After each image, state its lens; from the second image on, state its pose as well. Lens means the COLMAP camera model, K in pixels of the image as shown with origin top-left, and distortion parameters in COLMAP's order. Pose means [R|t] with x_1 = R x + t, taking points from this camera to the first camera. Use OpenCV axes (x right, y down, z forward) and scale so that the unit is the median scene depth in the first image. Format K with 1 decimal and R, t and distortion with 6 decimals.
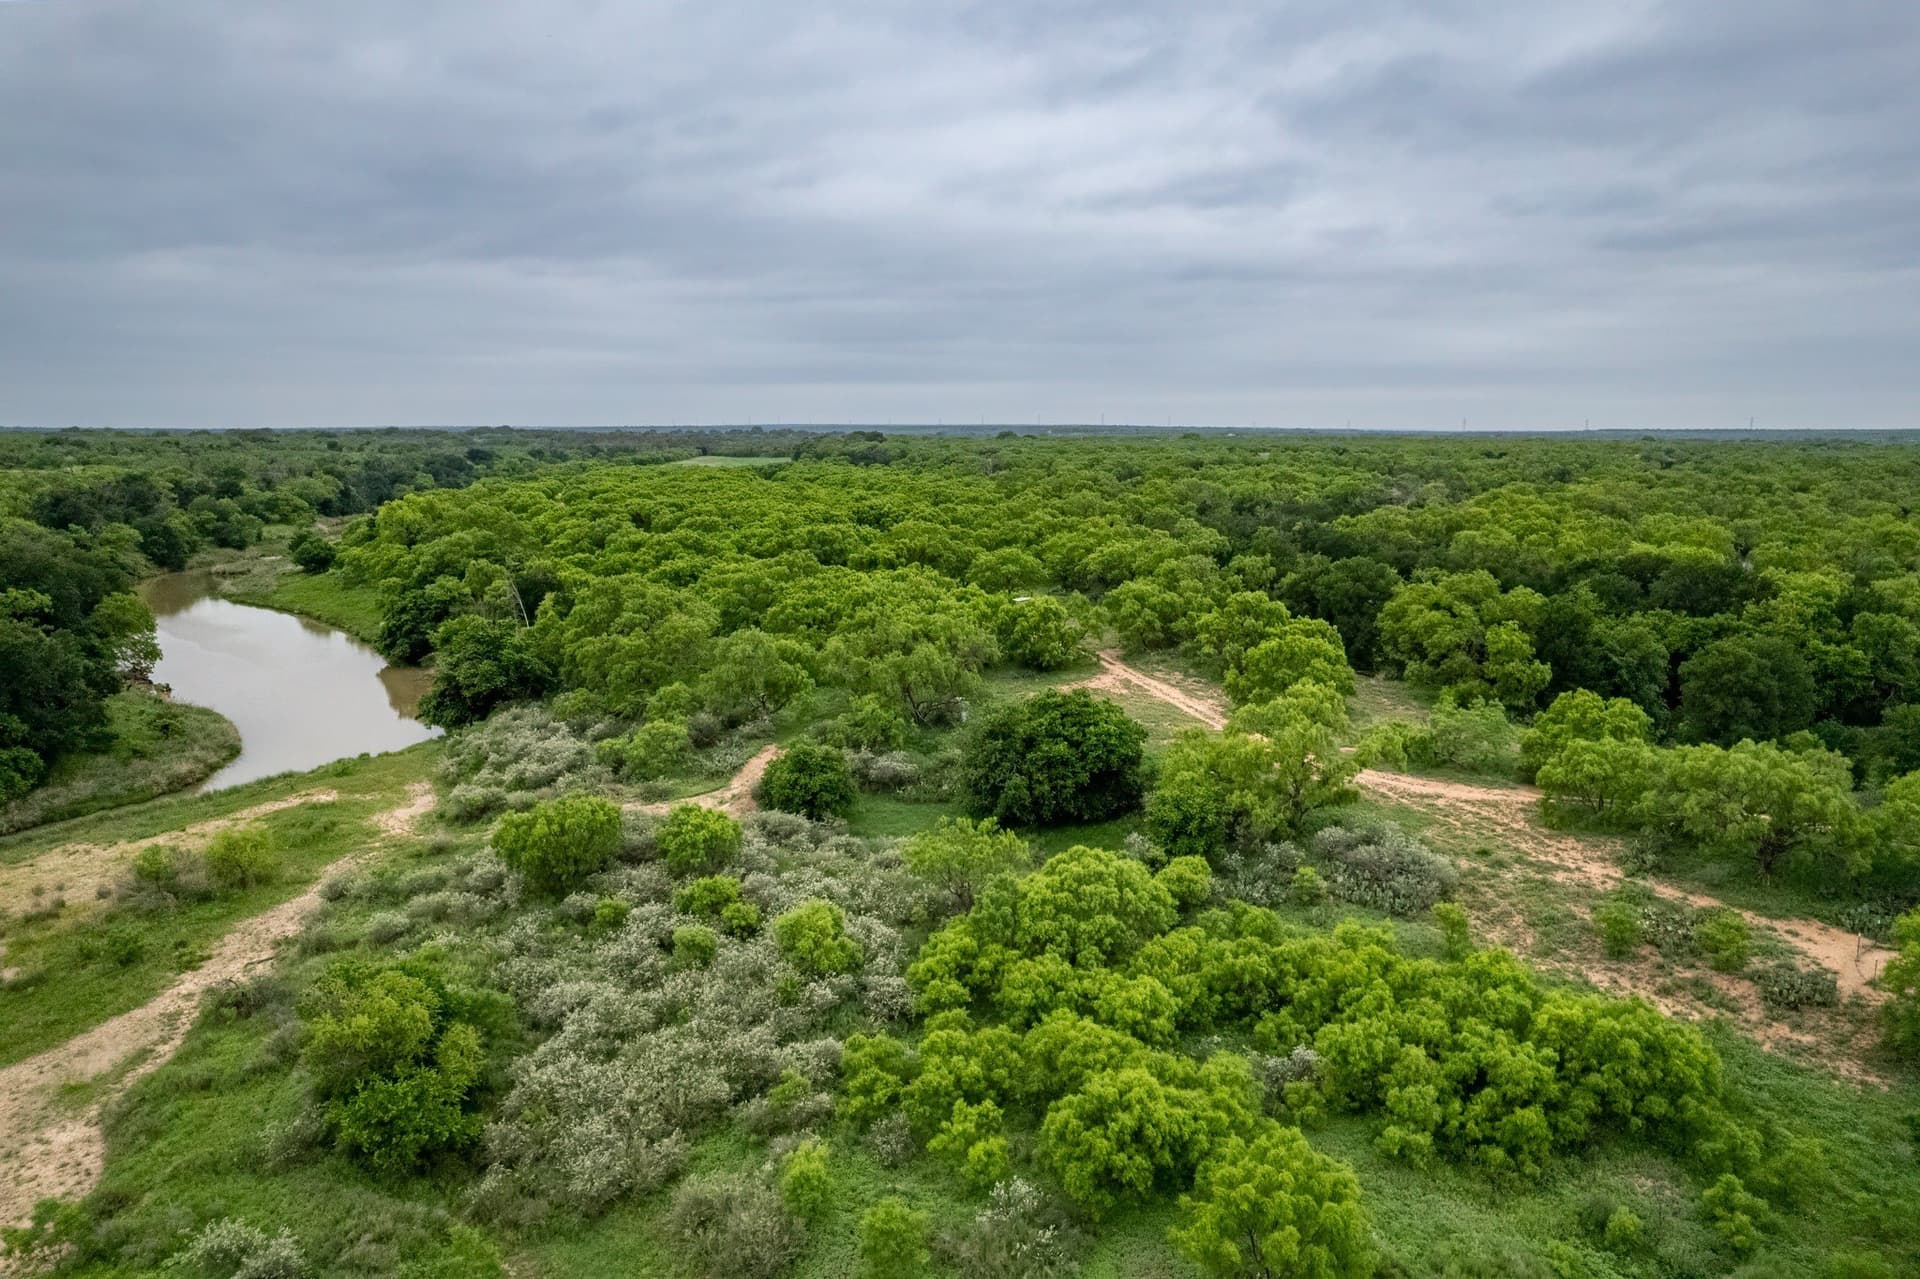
lens RADIAL K [[1246.4, 0, 960.0], [0, 1246.4, 639.5], [0, 0, 1]] dist [-0.084595, 0.076232]
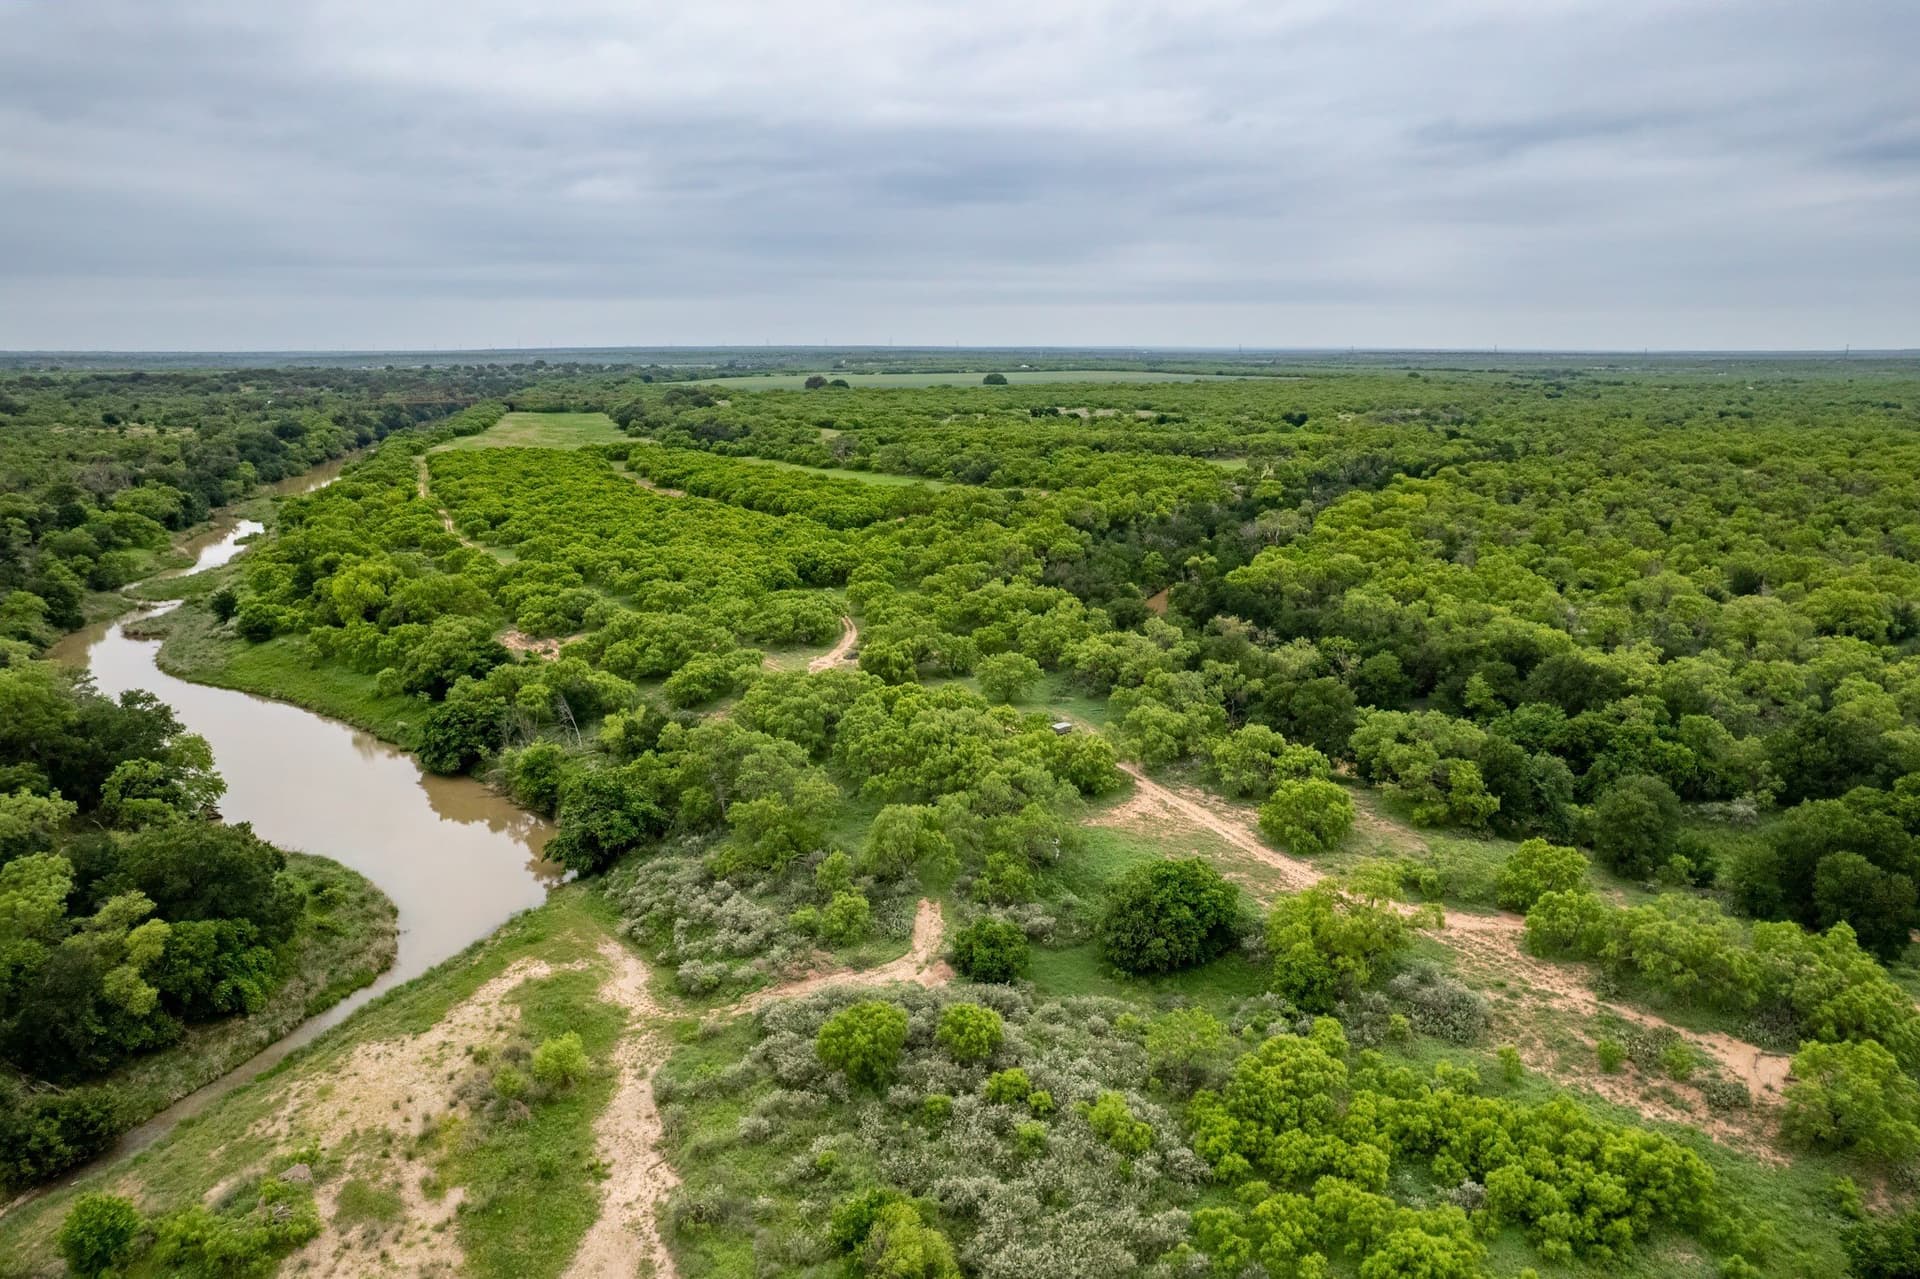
lens RADIAL K [[1246.4, 0, 960.0], [0, 1246.4, 639.5], [0, 0, 1]] dist [-0.084595, 0.076232]
pose [[0.984973, -0.044199, 0.166957, -0.464241], [0.033218, 0.997132, 0.068007, -0.384210], [-0.169484, -0.061439, 0.983616, -0.312822]]
